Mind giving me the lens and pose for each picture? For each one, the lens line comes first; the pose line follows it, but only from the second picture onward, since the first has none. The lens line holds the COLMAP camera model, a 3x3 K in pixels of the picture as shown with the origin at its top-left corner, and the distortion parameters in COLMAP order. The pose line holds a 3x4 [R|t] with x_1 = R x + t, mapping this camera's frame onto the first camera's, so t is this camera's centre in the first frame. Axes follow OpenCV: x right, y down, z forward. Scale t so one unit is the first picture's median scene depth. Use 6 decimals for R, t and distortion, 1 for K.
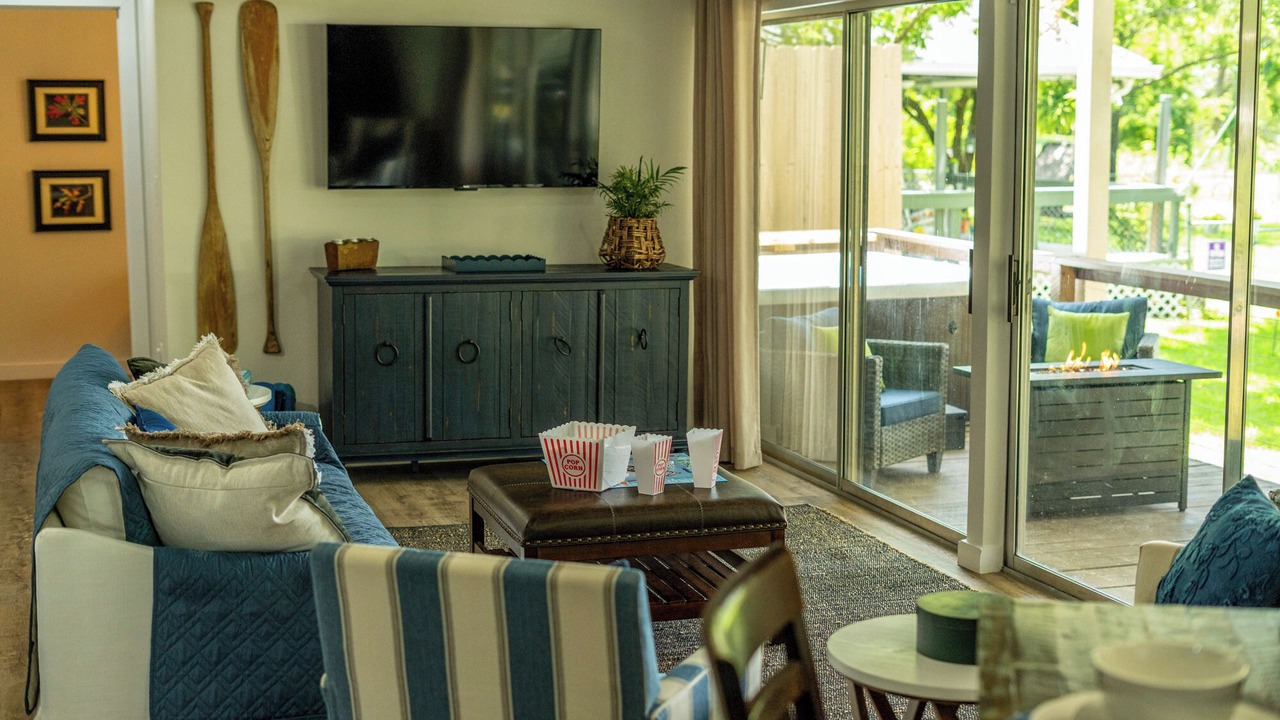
lens RADIAL K [[1792.6, 0, 640.0], [0, 1792.6, 334.3], [0, 0, 1]] dist [0.004633, -0.087182]
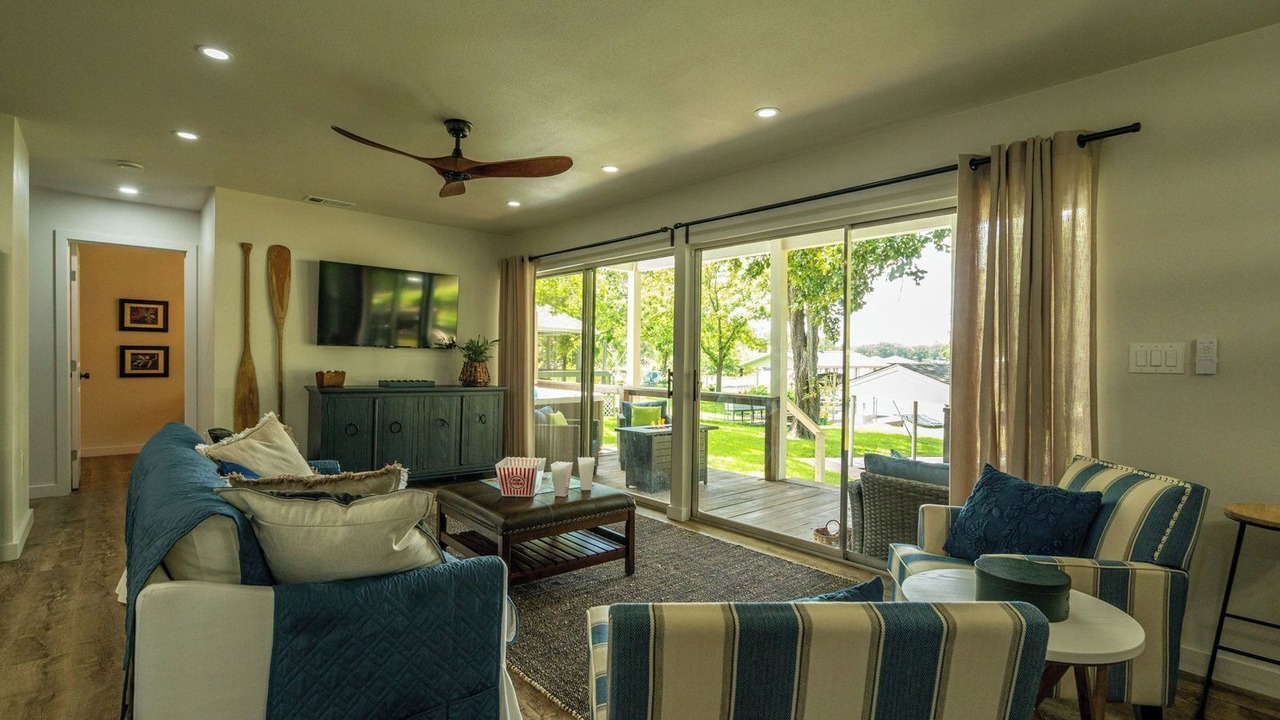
lens RADIAL K [[592.4, 0, 640.0], [0, 592.4, 360.0], [0, 0, 1]] dist [0.000173, 0.000466]
pose [[0.920350, 0.012577, 0.390894, -0.152446], [0.031537, 0.993841, -0.106229, 0.020324], [-0.389822, 0.110095, 0.914285, 0.417291]]
